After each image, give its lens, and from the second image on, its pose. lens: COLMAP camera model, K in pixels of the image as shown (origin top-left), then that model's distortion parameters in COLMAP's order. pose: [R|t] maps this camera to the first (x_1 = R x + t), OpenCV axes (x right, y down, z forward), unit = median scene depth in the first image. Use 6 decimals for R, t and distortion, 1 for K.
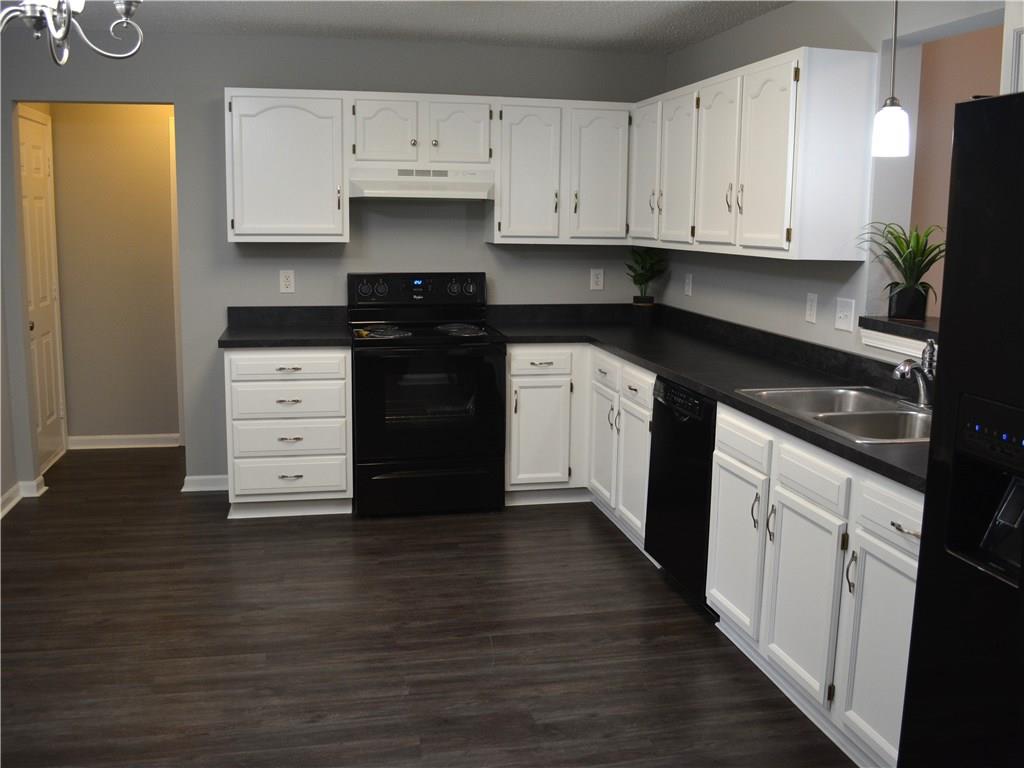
lens RADIAL K [[967.2, 0, 512.0], [0, 967.2, 384.0], [0, 0, 1]] dist [-0.096882, 0.002494]
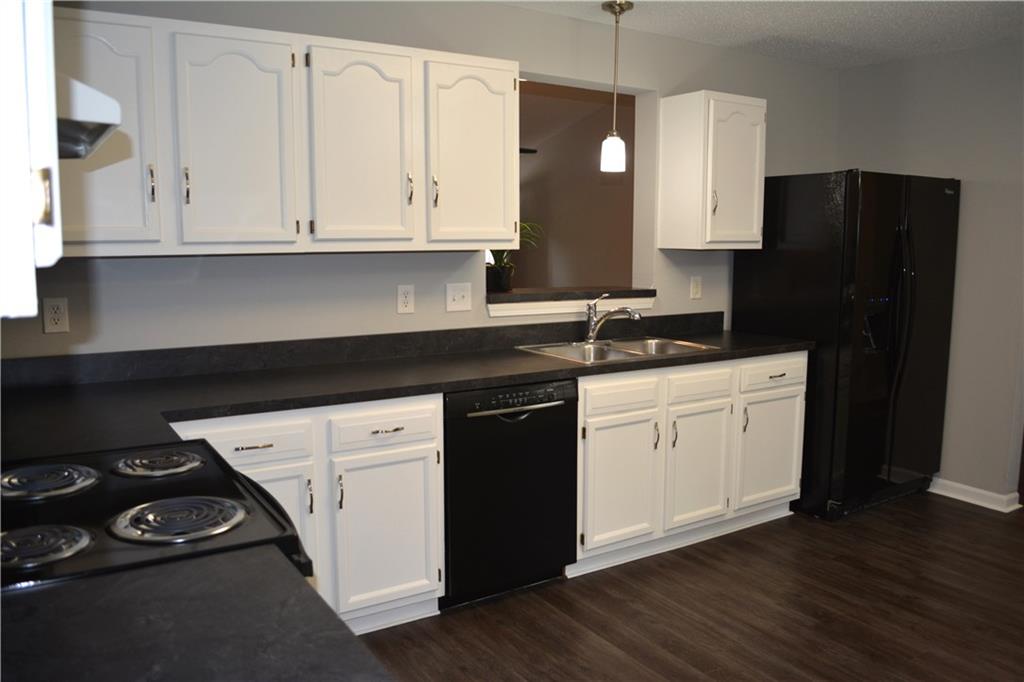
lens RADIAL K [[810.8, 0, 512.0], [0, 810.8, 341.0], [0, 0, 1]] dist [-0.076673, 0.005561]
pose [[-0.348744, -0.143729, 0.926132, -0.578543], [0.146946, 0.967564, 0.205493, -0.212514], [-0.925627, 0.207756, -0.316311, 1.263301]]
